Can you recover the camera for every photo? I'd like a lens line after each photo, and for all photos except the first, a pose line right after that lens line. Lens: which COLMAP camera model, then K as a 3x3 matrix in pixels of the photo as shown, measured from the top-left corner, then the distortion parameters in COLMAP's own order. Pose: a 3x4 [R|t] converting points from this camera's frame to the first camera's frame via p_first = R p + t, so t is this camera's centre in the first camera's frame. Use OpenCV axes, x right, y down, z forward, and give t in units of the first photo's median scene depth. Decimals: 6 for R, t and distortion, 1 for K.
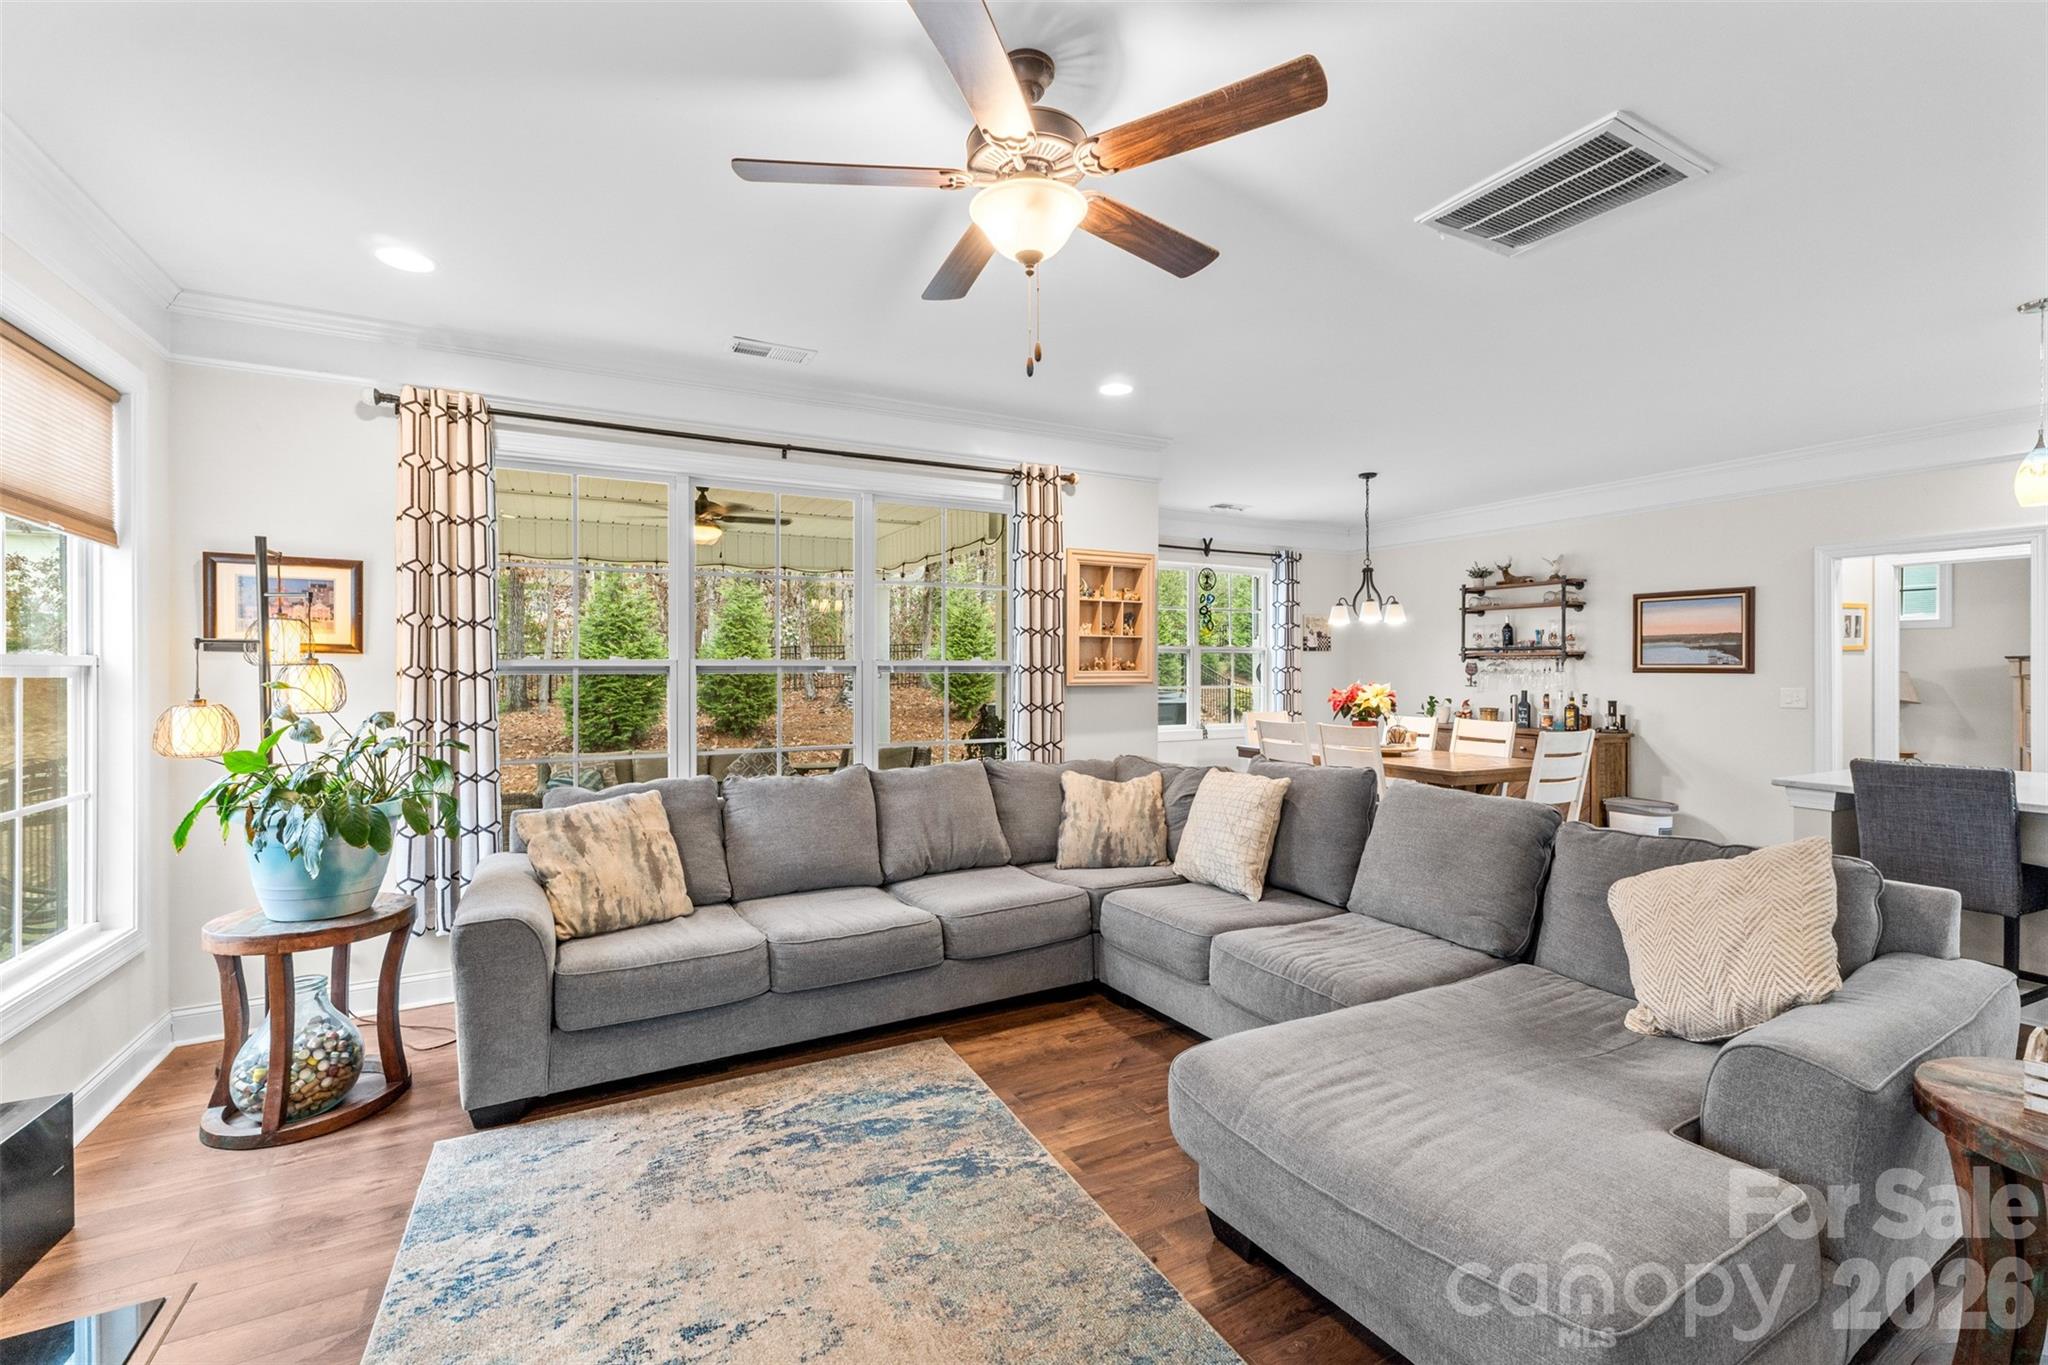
lens RADIAL K [[870.1, 0, 1025.4], [0, 870.1, 673.1], [0, 0, 1]] dist [0.000154, -0.000017]
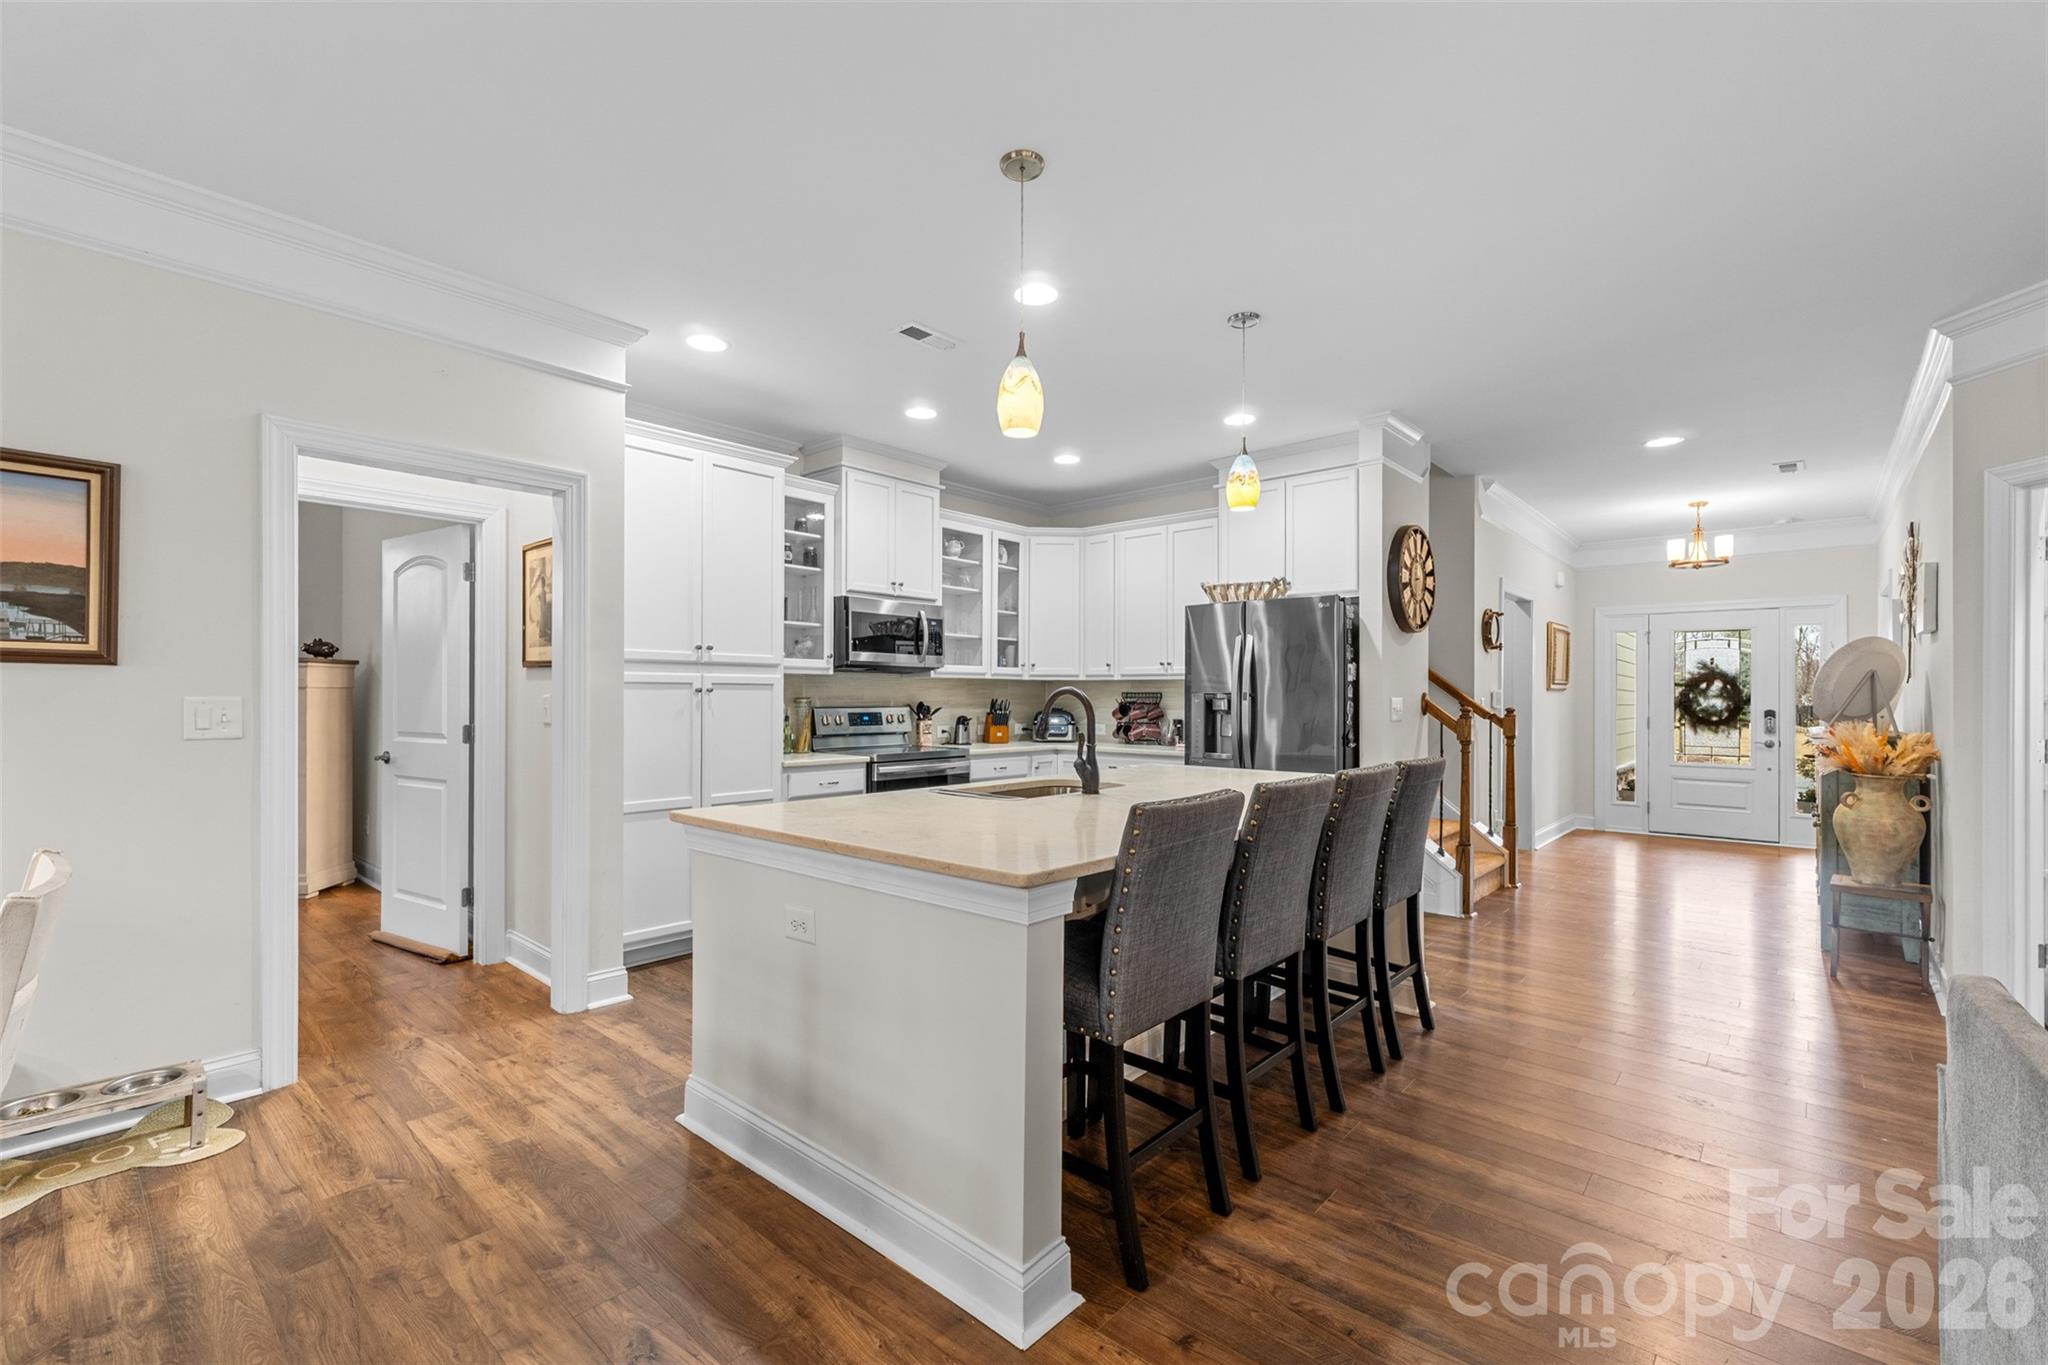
lens RADIAL K [[870.7, 0, 1024.6], [0, 870.7, 694.0], [0, 0, 1]] dist [0.008448, 0.000293]
pose [[-0.344546, 0.001212, 0.938768, 0.262925], [-0.000667, 0.999999, -0.001536, 0.015240], [-0.938769, -0.001156, -0.344545, 0.713437]]
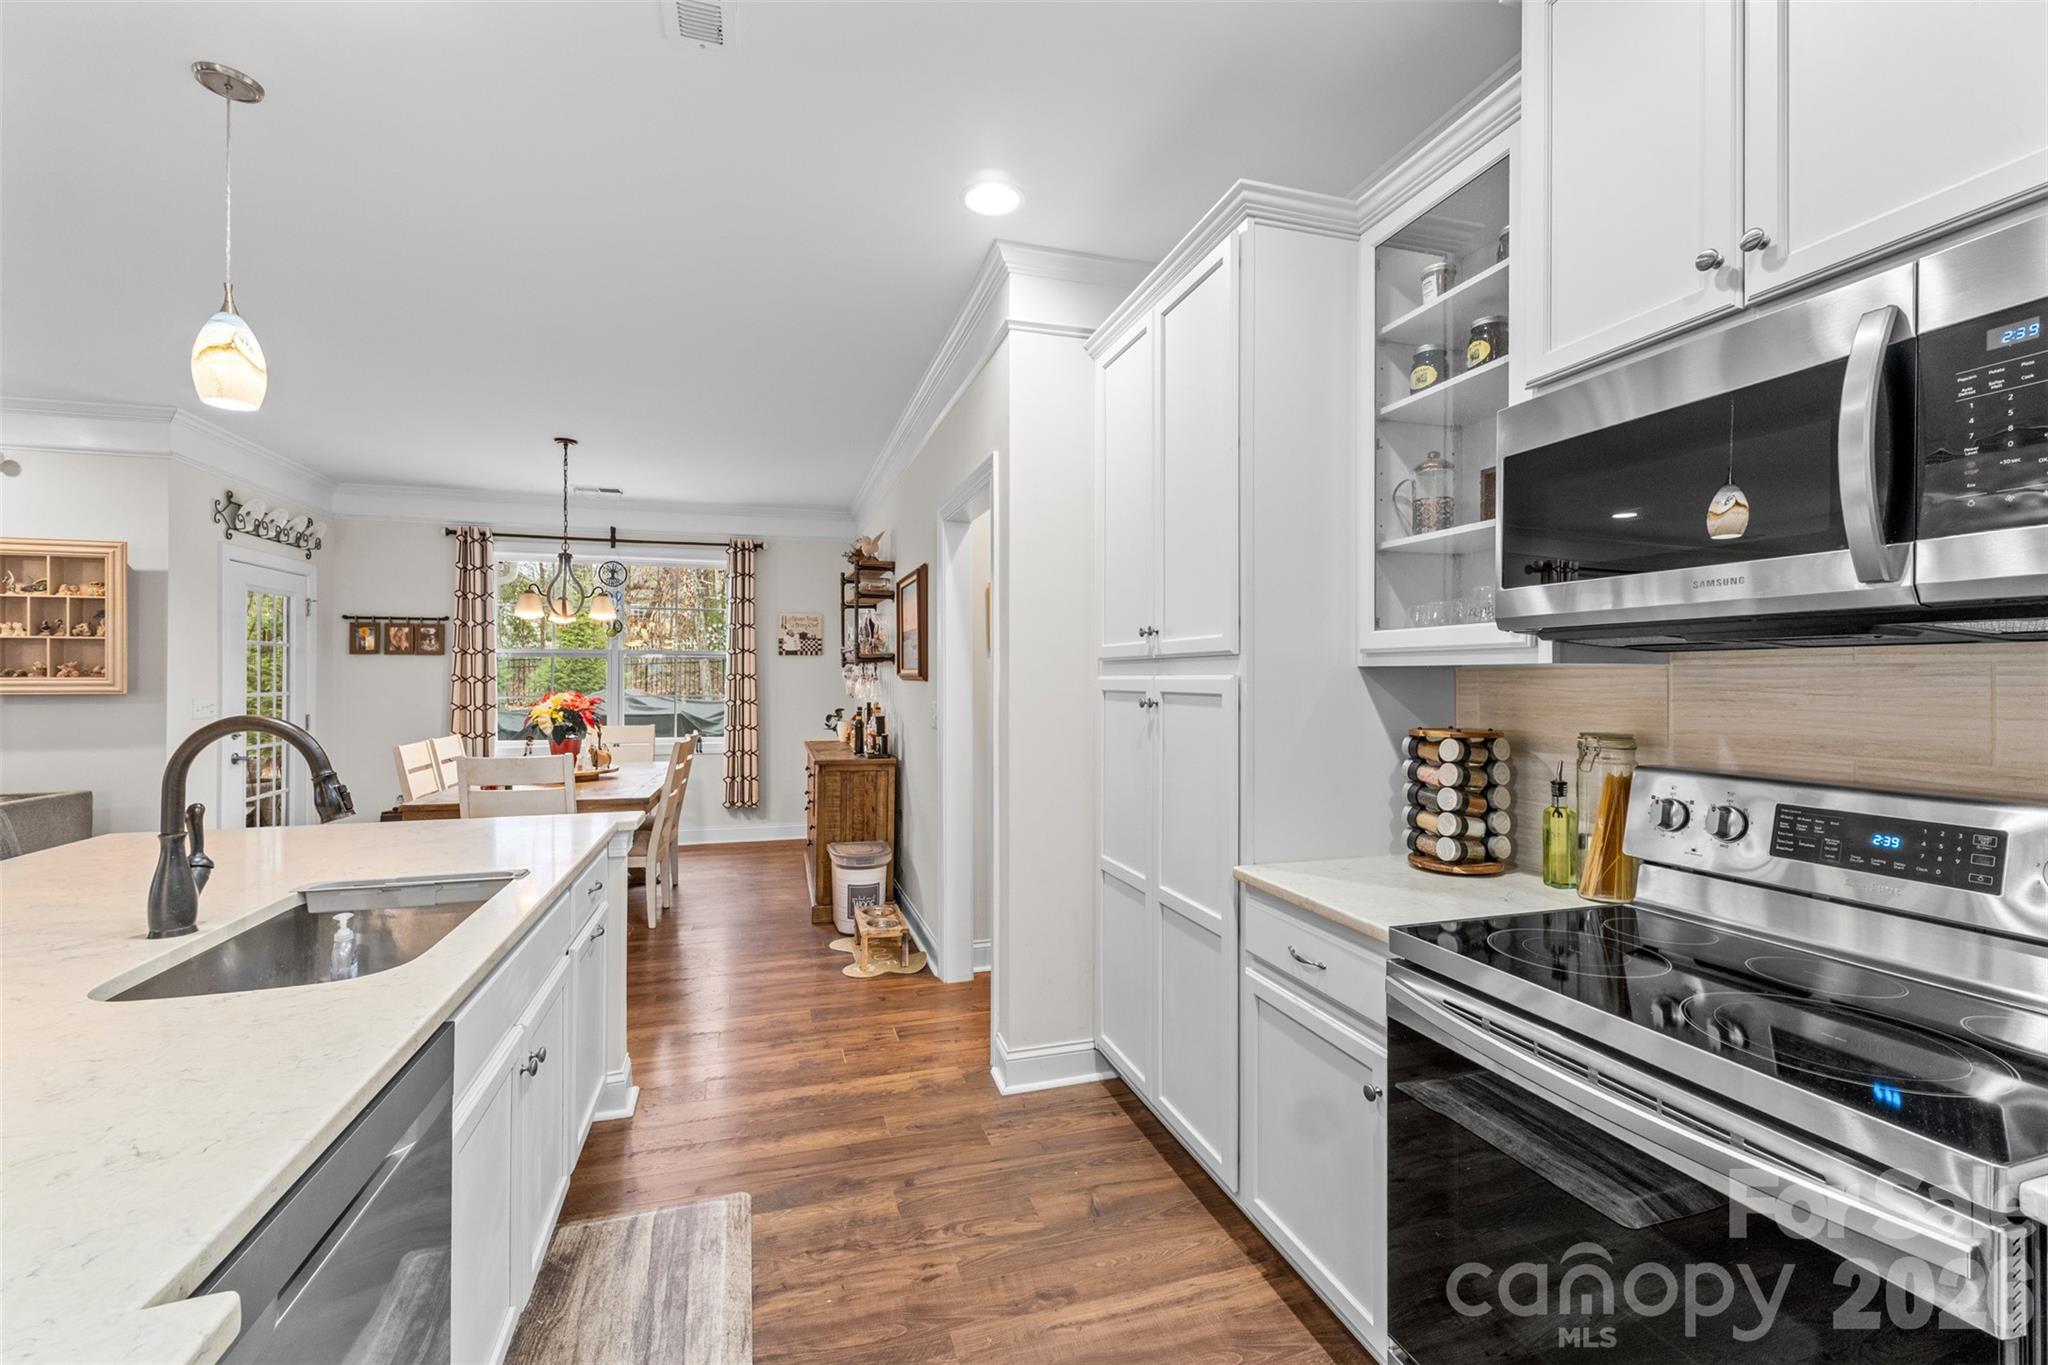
lens RADIAL K [[864.8, 0, 1022.1], [0, 864.8, 677.6], [0, 0, 1]] dist [0.005239, 0.000175]
pose [[0.980780, -0.000477, -0.195119, 1.037499], [-0.000202, 0.999994, -0.003459, 0.000009], [0.195119, 0.003432, 0.980774, 0.292336]]
